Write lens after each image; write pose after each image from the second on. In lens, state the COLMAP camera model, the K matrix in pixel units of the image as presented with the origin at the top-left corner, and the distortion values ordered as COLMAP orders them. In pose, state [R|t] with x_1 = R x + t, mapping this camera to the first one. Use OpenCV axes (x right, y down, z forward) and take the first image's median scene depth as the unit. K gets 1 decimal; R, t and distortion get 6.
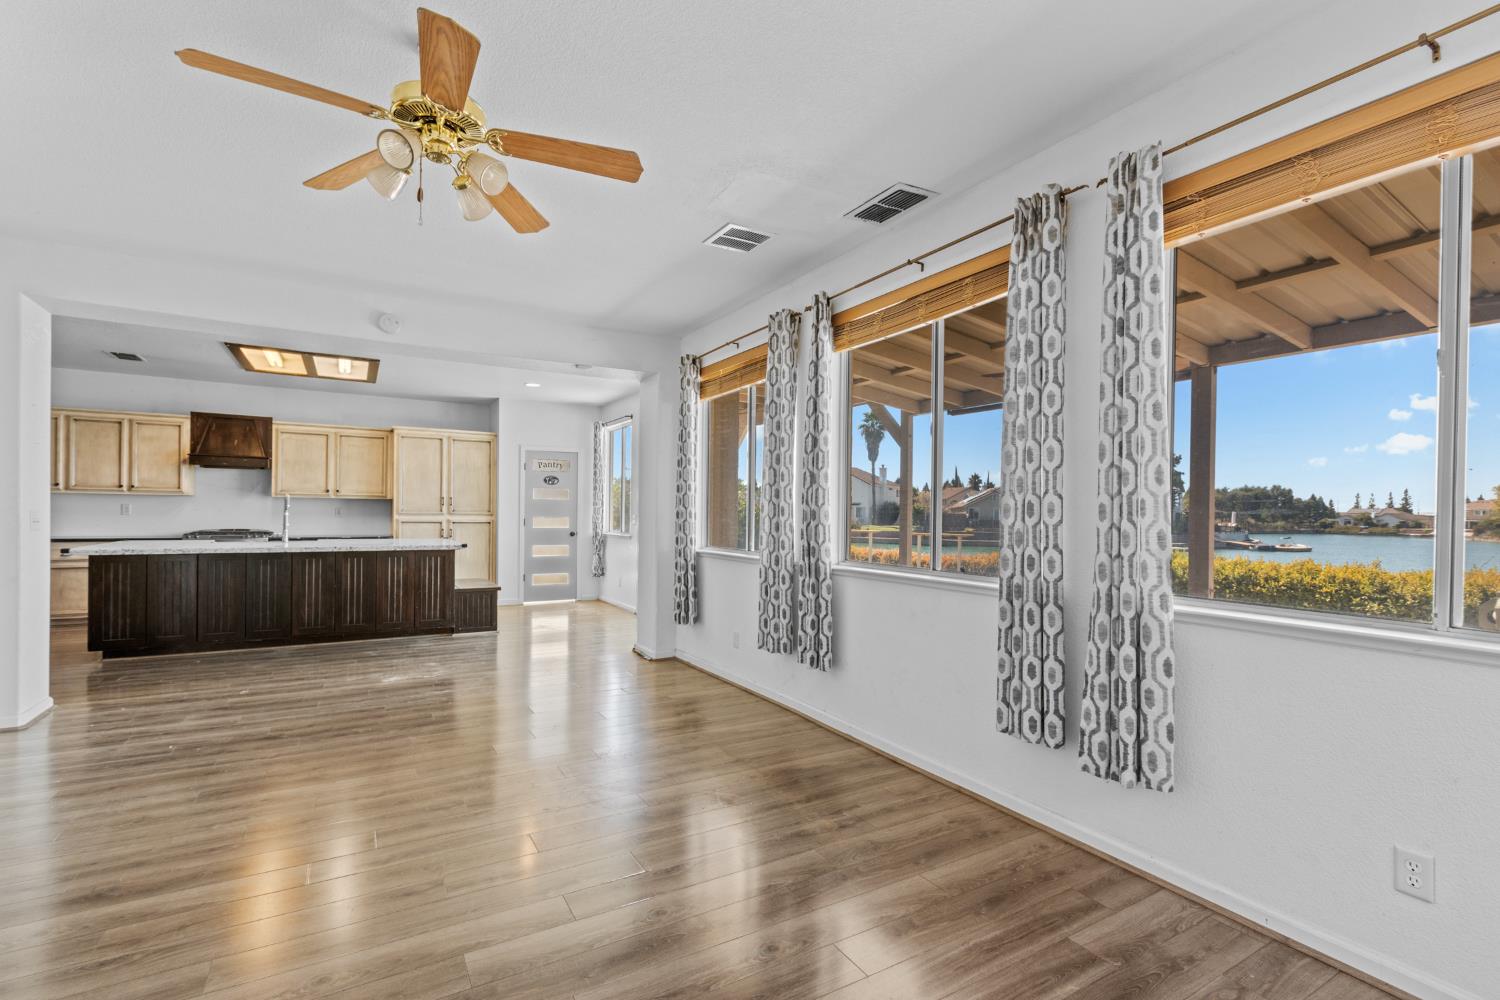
lens RADIAL K [[671.9, 0, 751.7], [0, 671.9, 519.5], [0, 0, 1]] dist [0.001900, -0.000358]
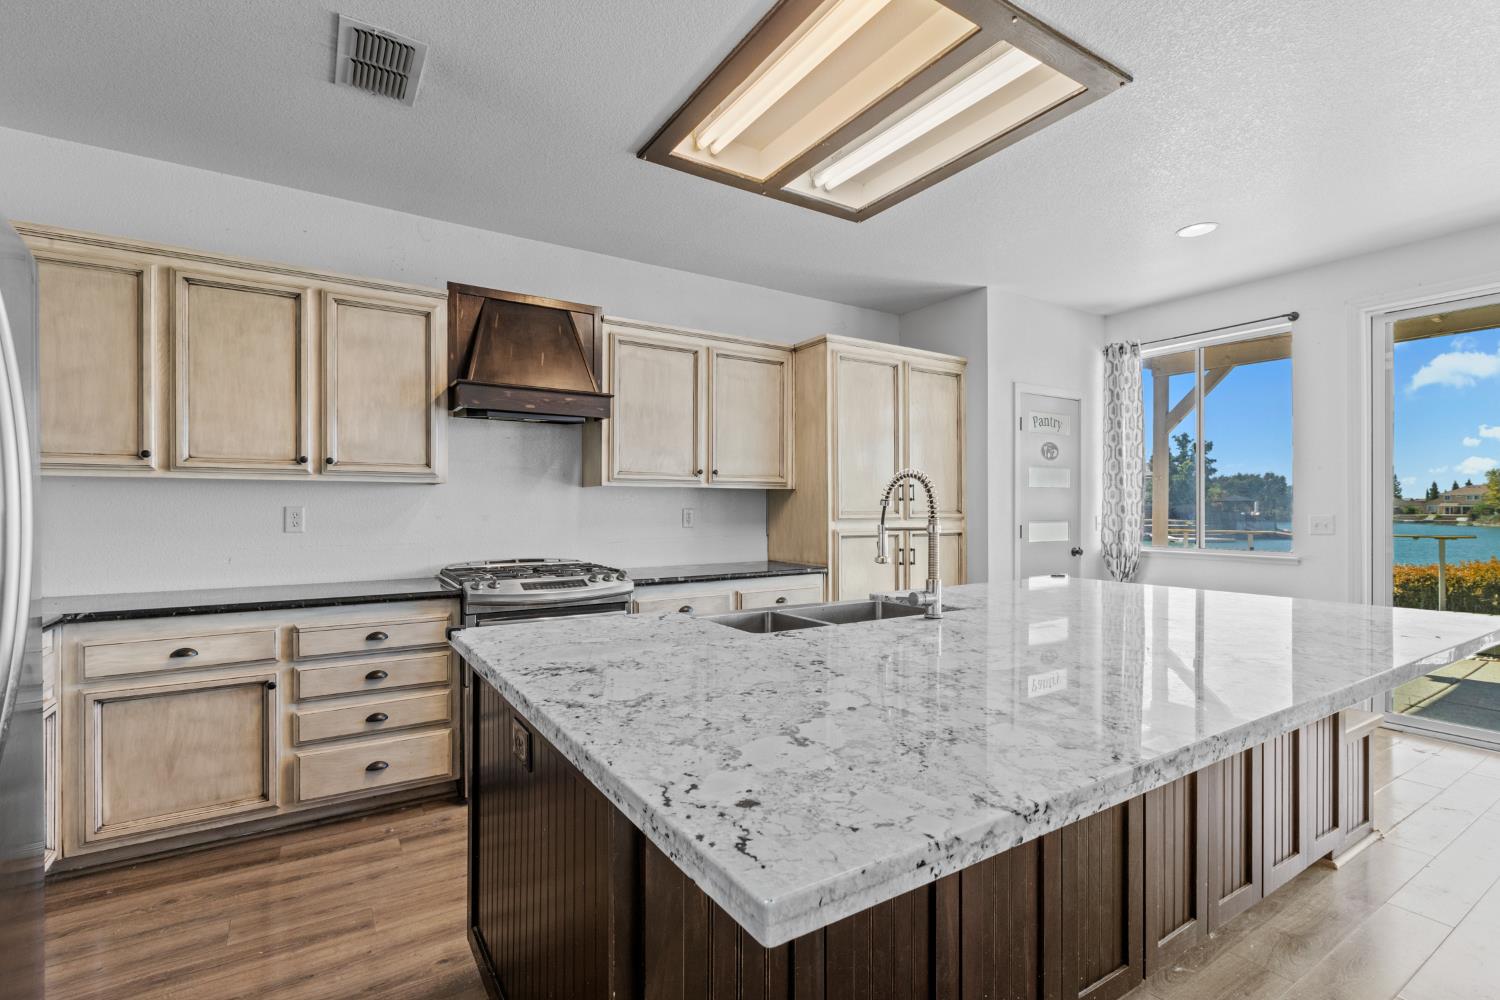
lens RADIAL K [[680.8, 0, 750.0], [0, 680.8, 509.2], [0, 0, 1]] dist [0.003495, 0.000419]
pose [[0.999395, -0.012951, 0.032280, -0.649129], [0.013163, 0.999893, -0.006385, -0.014503], [-0.032194, 0.006806, 0.999458, 0.562556]]
